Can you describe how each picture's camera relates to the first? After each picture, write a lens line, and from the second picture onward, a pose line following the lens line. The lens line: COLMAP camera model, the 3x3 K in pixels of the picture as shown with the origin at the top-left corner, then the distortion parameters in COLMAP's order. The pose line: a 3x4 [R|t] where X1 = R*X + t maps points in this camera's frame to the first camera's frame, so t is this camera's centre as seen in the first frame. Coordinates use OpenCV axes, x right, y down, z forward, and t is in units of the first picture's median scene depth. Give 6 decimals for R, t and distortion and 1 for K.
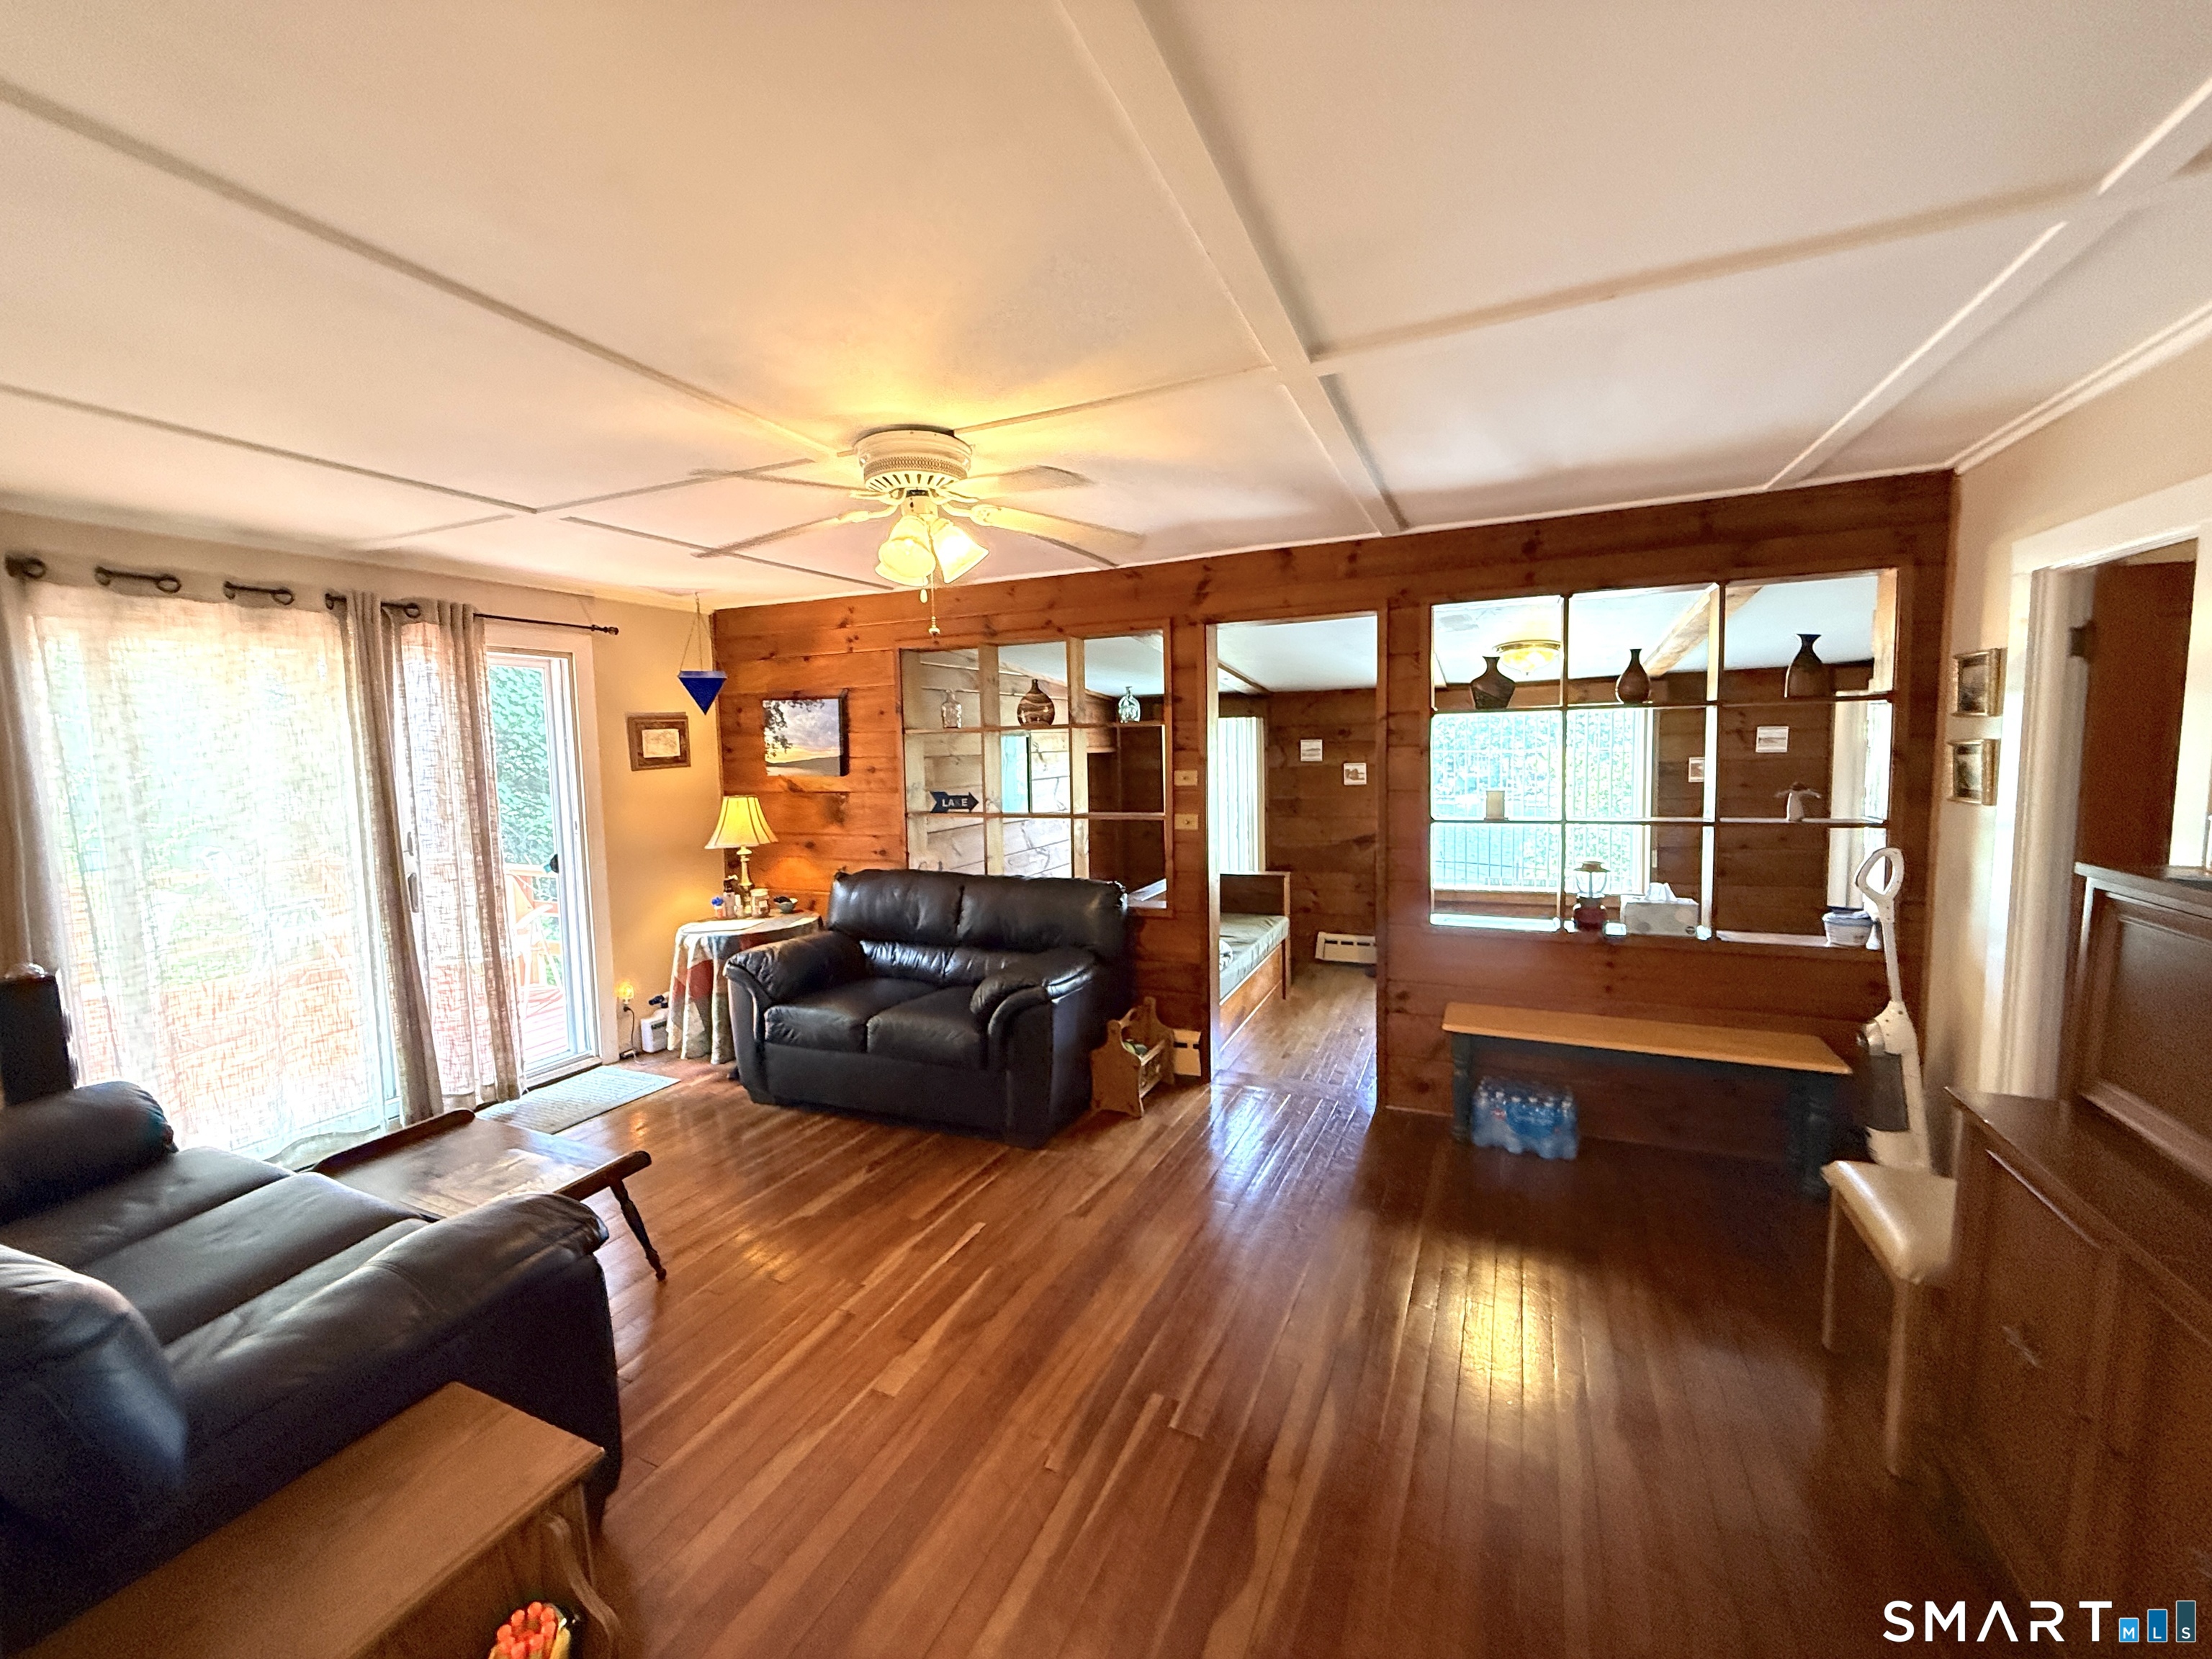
lens RADIAL K [[881.7, 0, 1099.3], [0, 881.7, 827.5], [0, 0, 1]] dist [0.000408, 0.000358]
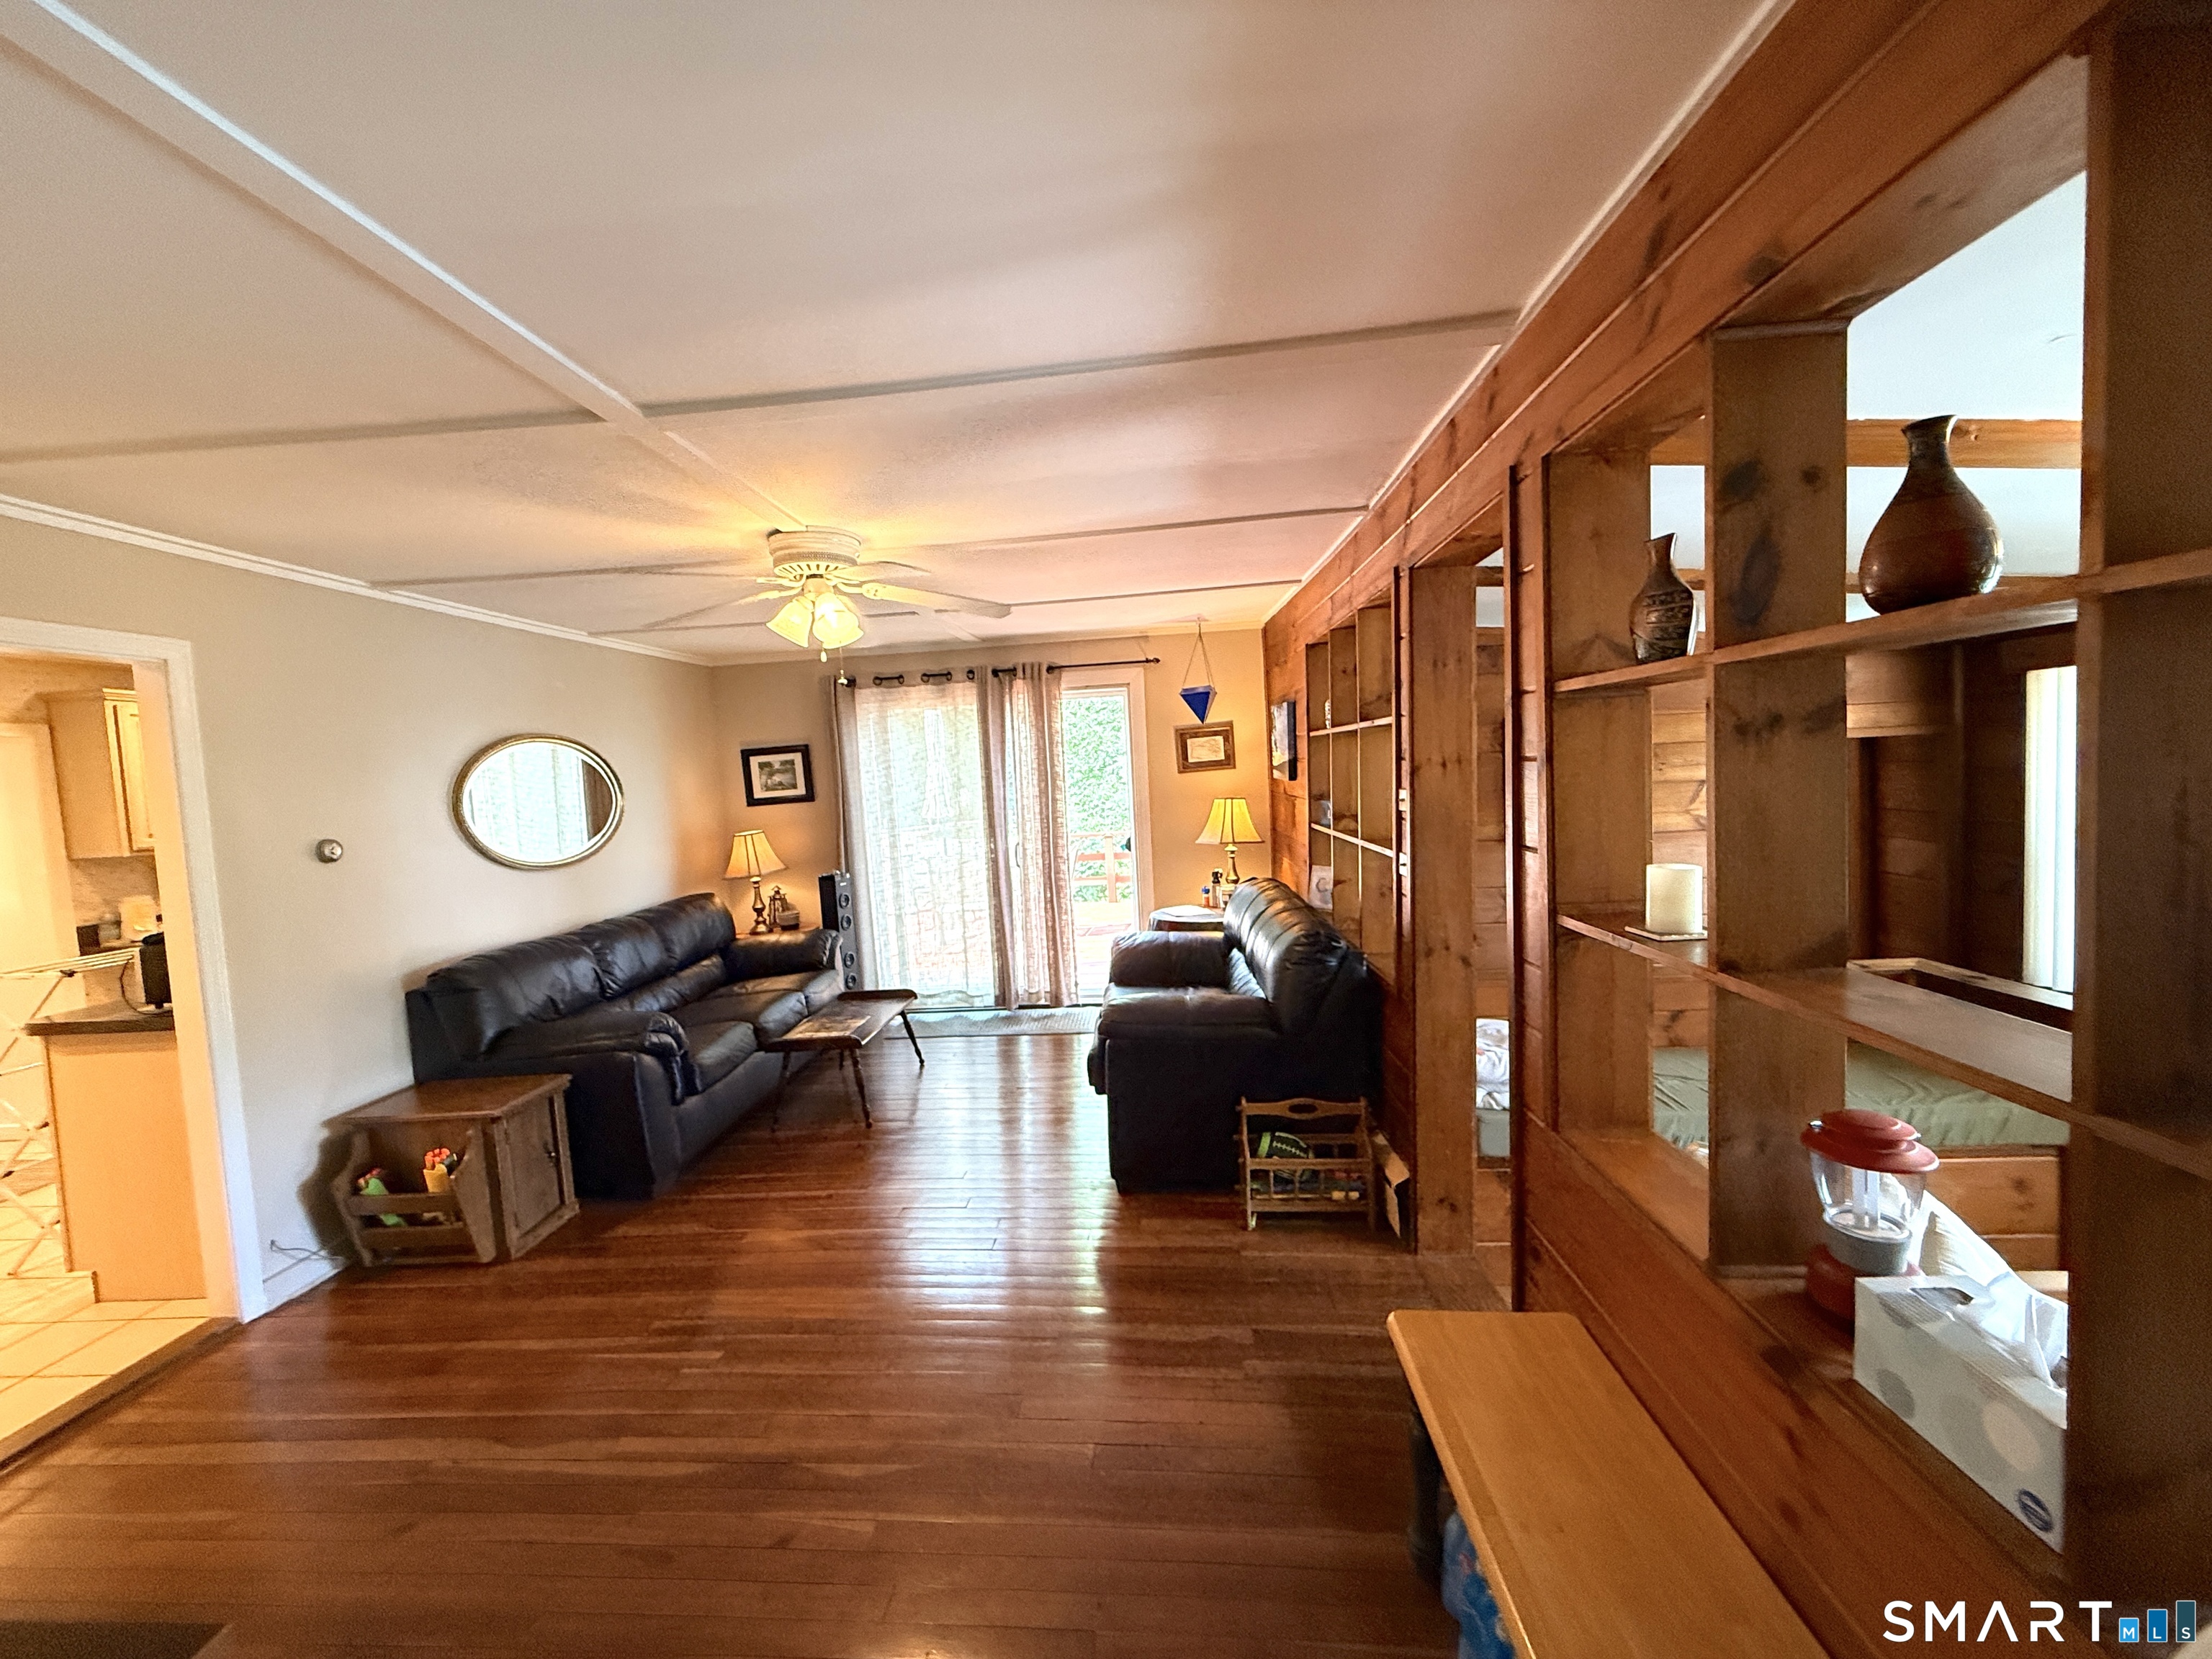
lens RADIAL K [[881.7, 0, 1095.9], [0, 881.7, 829.3], [0, 0, 1]] dist [0.000408, 0.000358]
pose [[0.348324, 0.071787, -0.934621, 0.703522], [-0.042721, 0.997243, 0.060675, -0.069811], [0.936400, 0.018794, 0.350431, 0.583522]]
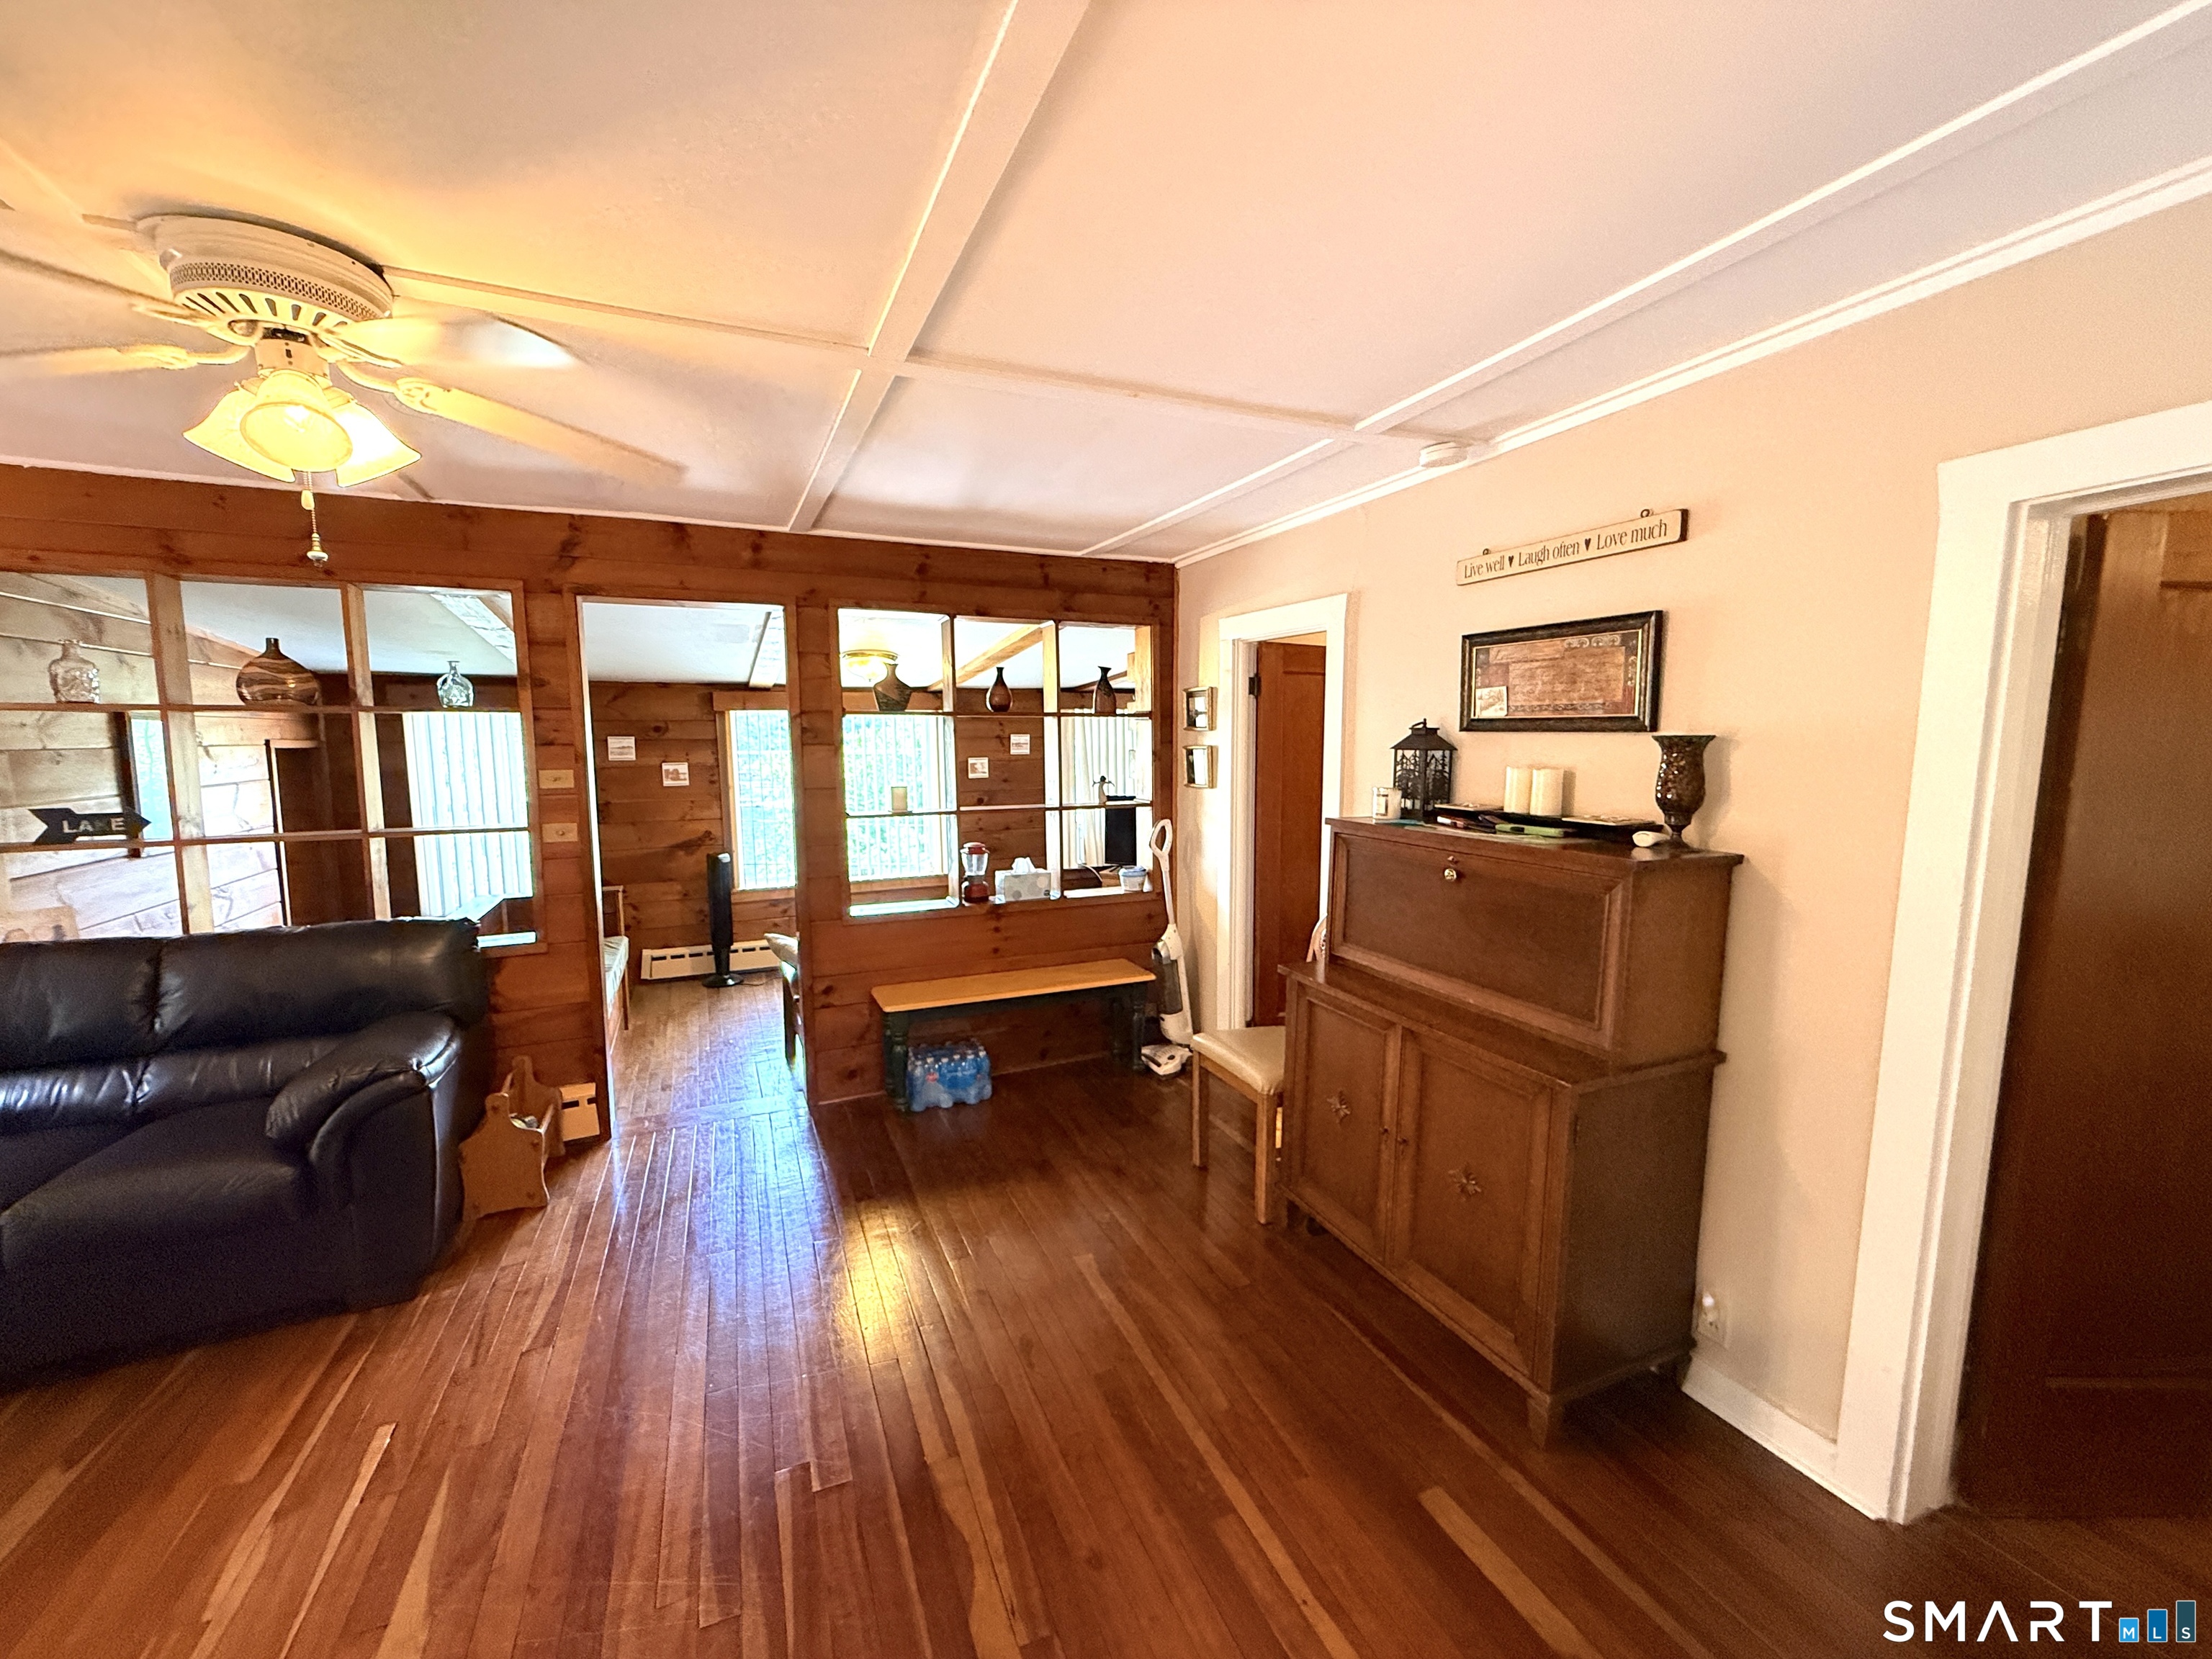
lens RADIAL K [[881.7, 0, 1099.7], [0, 881.7, 827.8], [0, 0, 1]] dist [0.000408, 0.000358]
pose [[0.663626, -0.054909, 0.746047, -0.194592], [0.056265, 0.998141, 0.023414, -0.002252], [-0.745946, 0.026438, 0.665481, 0.086277]]
